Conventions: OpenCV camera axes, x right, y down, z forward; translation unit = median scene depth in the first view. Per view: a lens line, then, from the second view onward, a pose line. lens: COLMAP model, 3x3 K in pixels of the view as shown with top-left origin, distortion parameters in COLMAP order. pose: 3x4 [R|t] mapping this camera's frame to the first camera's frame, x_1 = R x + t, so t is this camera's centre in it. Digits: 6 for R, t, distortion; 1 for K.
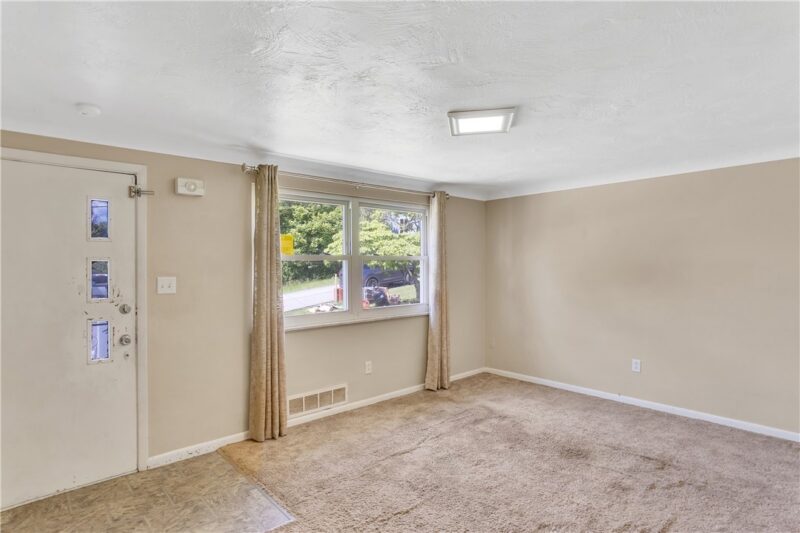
lens RADIAL K [[427.1, 0, 396.4], [0, 427.1, 262.8], [0, 0, 1]] dist [-0.042330, 0.017882]
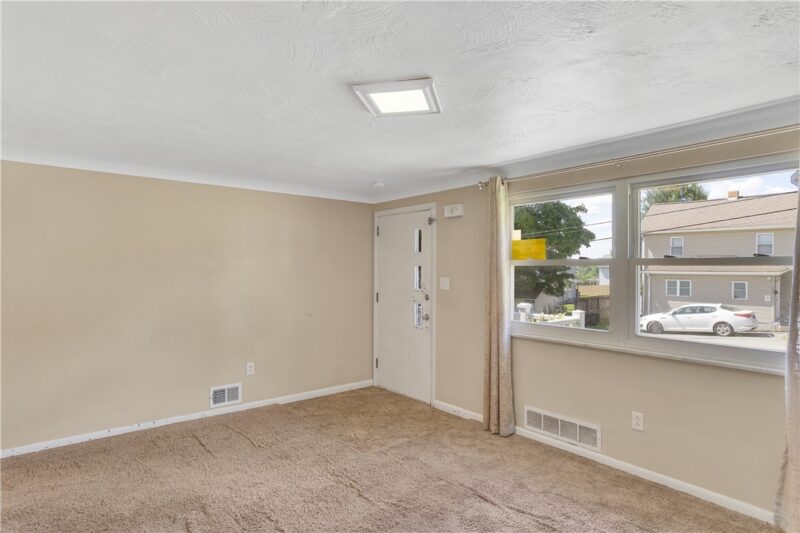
lens RADIAL K [[427.1, 0, 395.3], [0, 427.1, 265.6], [0, 0, 1]] dist [-0.042330, 0.017882]
pose [[-0.039533, 0.000178, -0.999218, 0.675438], [-0.002984, 0.999996, 0.000296, -0.005046], [0.999214, 0.002993, -0.039532, 0.682397]]
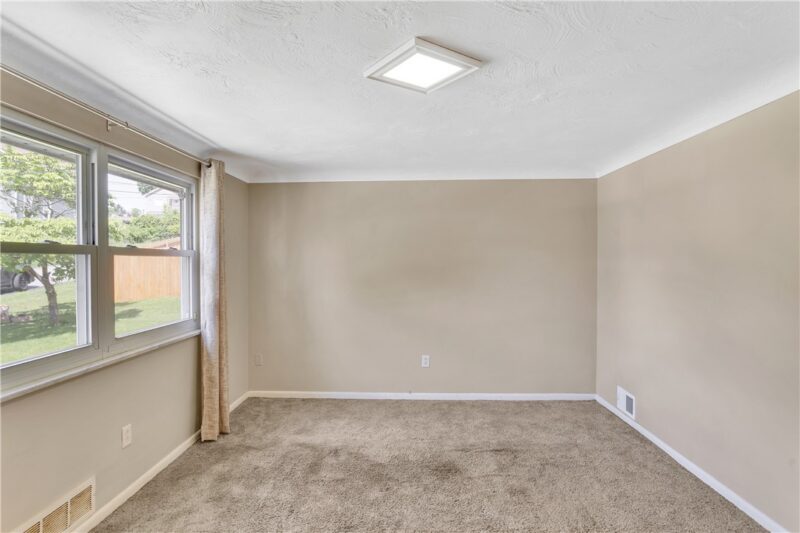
lens RADIAL K [[427.1, 0, 401.3], [0, 427.1, 264.1], [0, 0, 1]] dist [-0.042330, 0.017882]
pose [[0.693519, -0.001524, 0.720437, -0.237823], [-0.002656, 0.999986, 0.004672, 0.002670], [-0.720433, -0.005154, 0.693505, 0.345774]]
